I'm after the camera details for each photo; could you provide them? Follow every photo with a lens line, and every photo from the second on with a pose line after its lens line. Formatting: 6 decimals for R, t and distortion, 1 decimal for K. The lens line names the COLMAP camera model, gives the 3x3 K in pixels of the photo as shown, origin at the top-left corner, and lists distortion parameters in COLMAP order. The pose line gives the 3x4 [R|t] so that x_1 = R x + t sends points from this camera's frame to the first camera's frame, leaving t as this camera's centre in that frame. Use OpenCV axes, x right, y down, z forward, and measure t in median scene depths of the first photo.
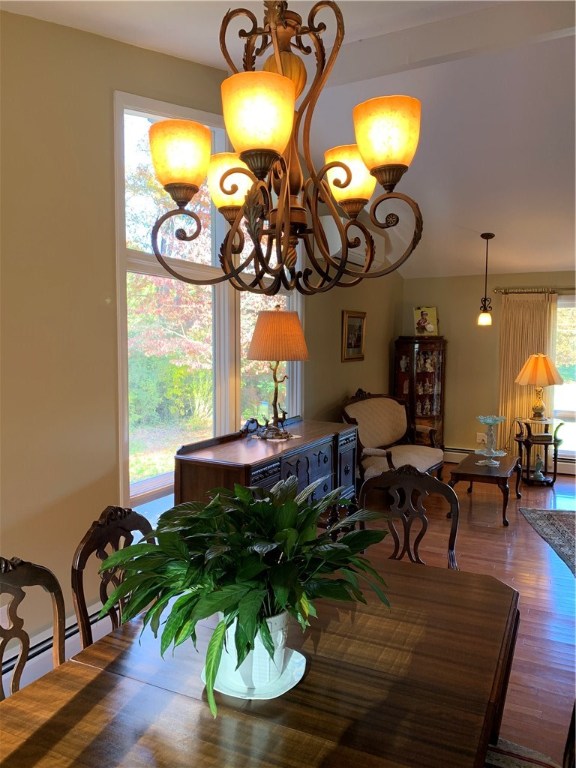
lens RADIAL K [[586.7, 0, 287.4], [0, 586.7, 384.4], [0, 0, 1]] dist [-0.002755, -0.000264]
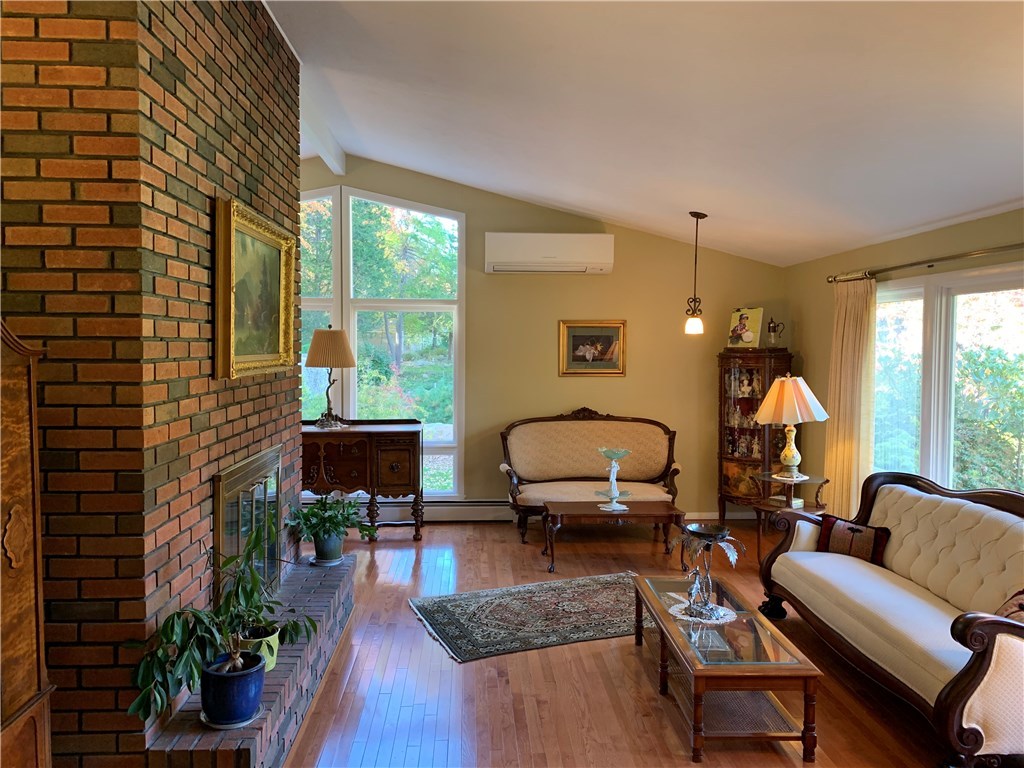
lens RADIAL K [[782.3, 0, 511.6], [0, 782.3, 383.4], [0, 0, 1]] dist [-0.002755, -0.000264]
pose [[0.484131, 0.043347, -0.873921, 1.033689], [-0.069786, 0.997503, 0.010816, -0.031013], [0.872208, 0.055751, 0.485947, 0.301642]]
